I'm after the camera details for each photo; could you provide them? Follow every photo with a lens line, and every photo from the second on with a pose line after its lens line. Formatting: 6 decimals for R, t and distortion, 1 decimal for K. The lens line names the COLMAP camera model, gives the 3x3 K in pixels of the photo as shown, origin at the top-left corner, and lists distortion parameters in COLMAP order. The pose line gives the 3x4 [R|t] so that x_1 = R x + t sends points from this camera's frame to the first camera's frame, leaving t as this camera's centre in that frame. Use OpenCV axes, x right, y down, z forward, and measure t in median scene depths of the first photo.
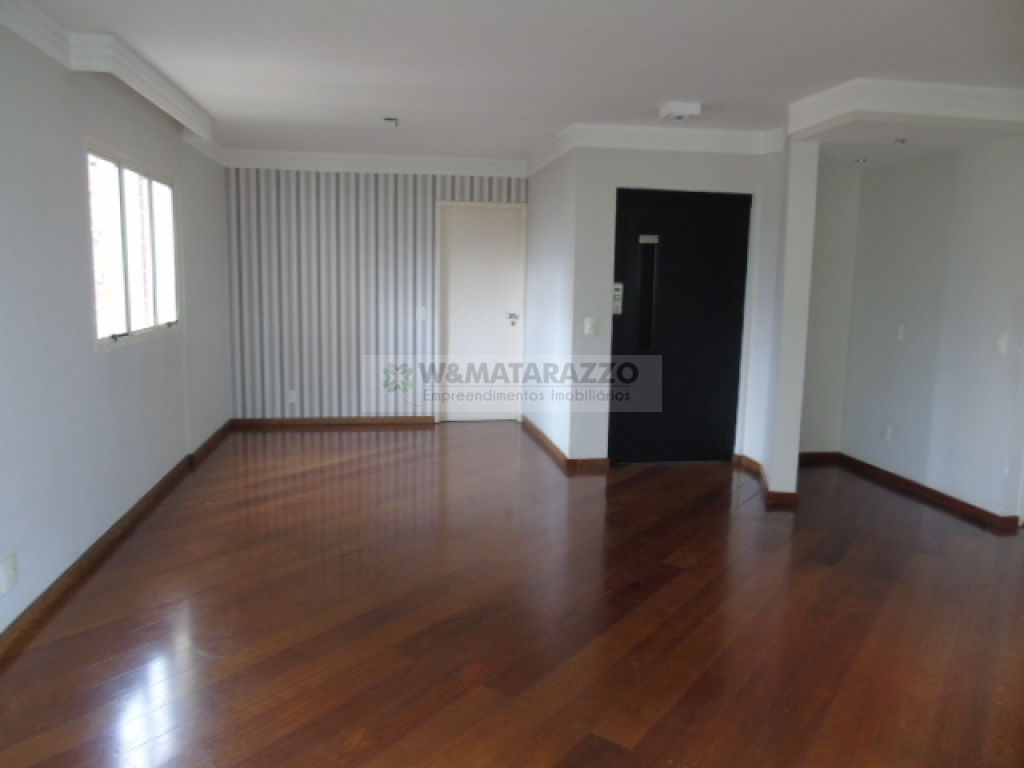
lens RADIAL K [[758.7, 0, 505.8], [0, 758.7, 384.7], [0, 0, 1]] dist [-0.059182, 0.040908]
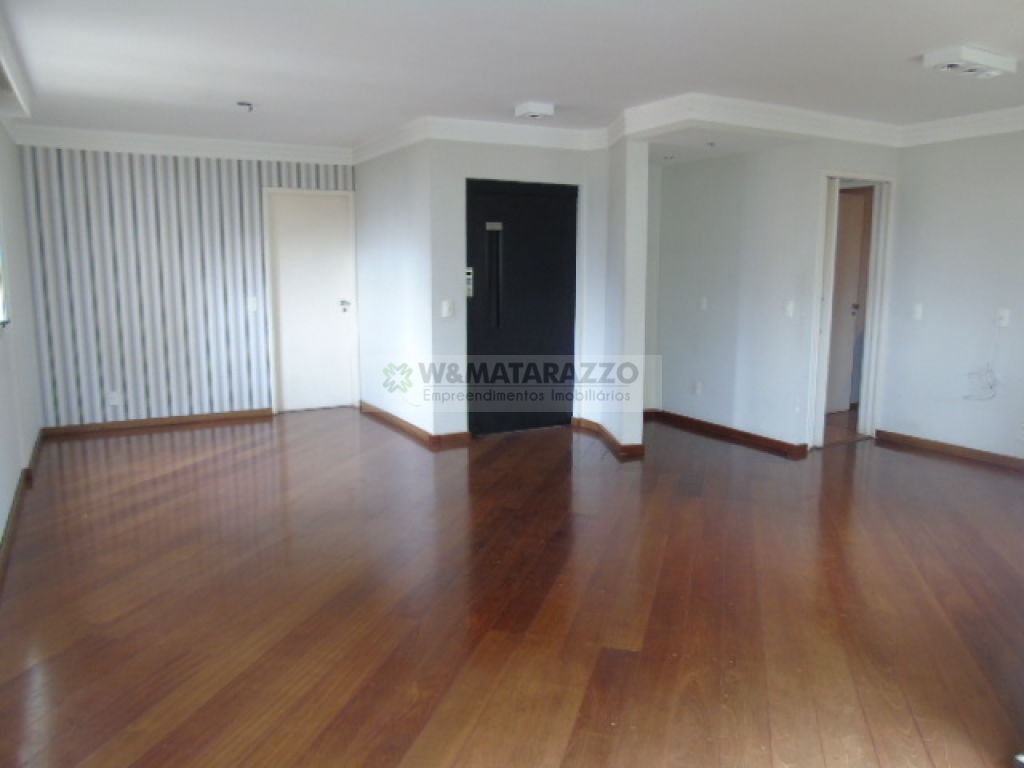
lens RADIAL K [[760.1, 0, 513.8], [0, 760.1, 373.4], [0, 0, 1]] dist [-0.028886, 0.004716]
pose [[0.938477, -0.065763, 0.339023, -0.162109], [0.064408, 0.997807, 0.015261, 0.003046], [-0.339283, 0.007514, 0.940654, -0.031938]]
